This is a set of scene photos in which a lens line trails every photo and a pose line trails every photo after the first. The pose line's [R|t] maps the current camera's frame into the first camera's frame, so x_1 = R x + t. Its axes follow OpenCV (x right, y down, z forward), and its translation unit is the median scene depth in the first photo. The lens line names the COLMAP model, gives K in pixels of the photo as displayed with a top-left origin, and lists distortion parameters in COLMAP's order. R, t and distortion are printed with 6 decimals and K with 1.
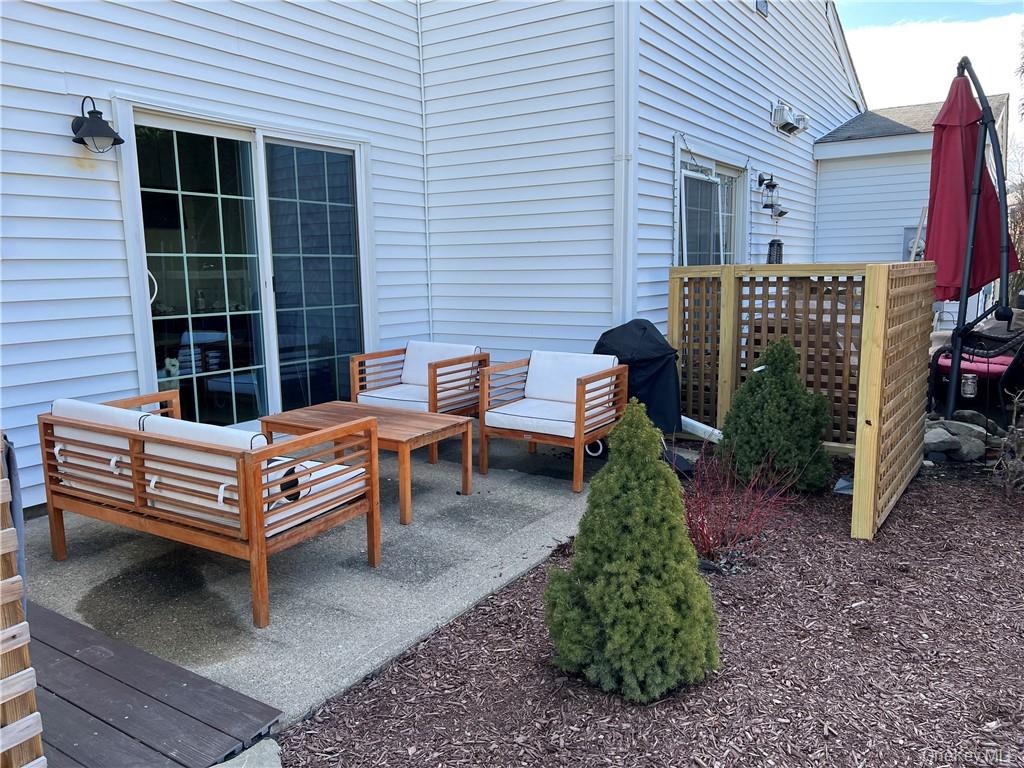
lens RADIAL K [[771.9, 0, 524.6], [0, 771.9, 381.5], [0, 0, 1]] dist [0.056924, -0.060793]
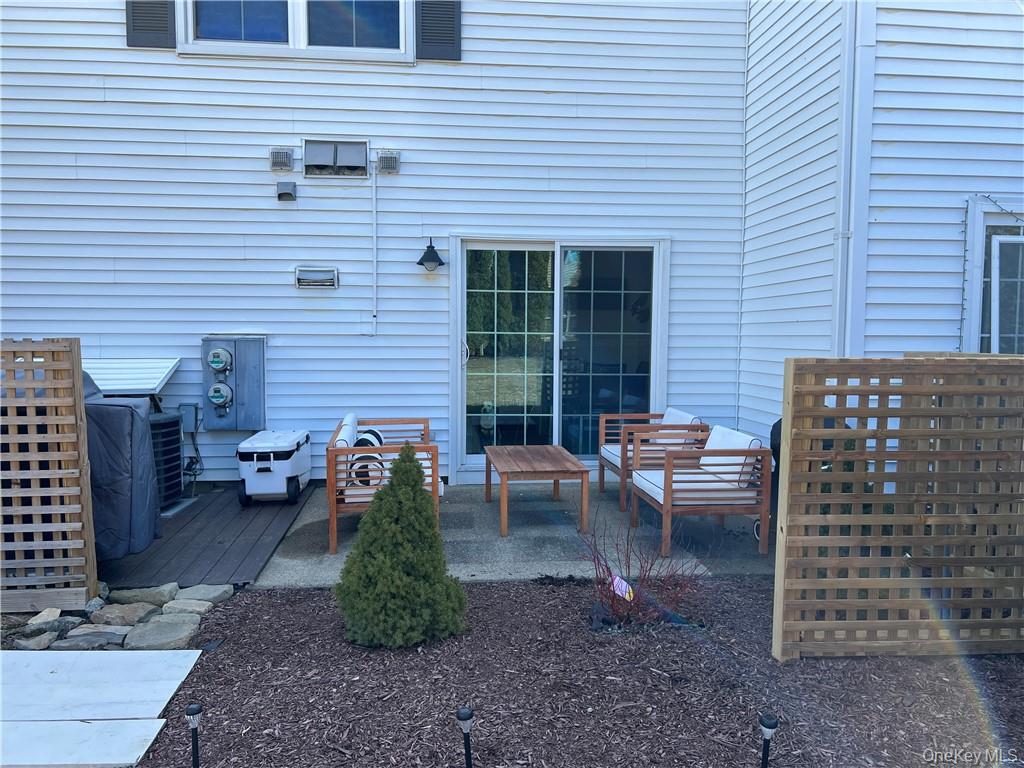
lens RADIAL K [[771.9, 0, 509.5], [0, 771.9, 383.6], [0, 0, 1]] dist [0.056924, -0.060793]
pose [[0.611499, 0.067924, -0.788324, 0.804421], [-0.133821, 0.990834, -0.018432, -0.047198], [0.779847, 0.116766, 0.614984, 0.149583]]
